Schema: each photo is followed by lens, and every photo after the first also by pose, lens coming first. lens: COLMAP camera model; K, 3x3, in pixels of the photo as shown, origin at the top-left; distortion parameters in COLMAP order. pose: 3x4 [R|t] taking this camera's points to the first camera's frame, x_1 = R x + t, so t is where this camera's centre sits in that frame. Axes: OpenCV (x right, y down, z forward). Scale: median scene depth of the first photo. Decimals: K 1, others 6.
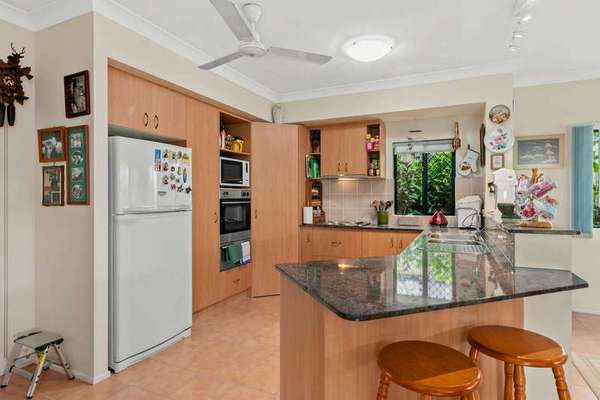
lens RADIAL K [[314.4, 0, 299.7], [0, 314.4, 200.4], [0, 0, 1]] dist [0.000554, -0.000907]
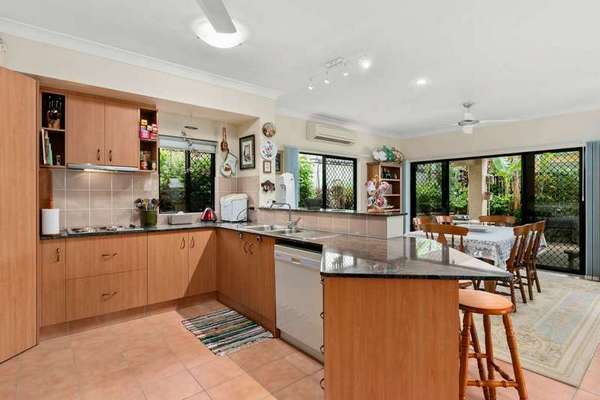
lens RADIAL K [[314.4, 0, 299.7], [0, 314.4, 196.4], [0, 0, 1]] dist [0.000554, -0.000907]
pose [[0.428378, 0.001004, 0.903599, -0.358730], [0.012236, 0.999901, -0.006912, 0.005679], [-0.903517, 0.014017, 0.428323, 0.261875]]
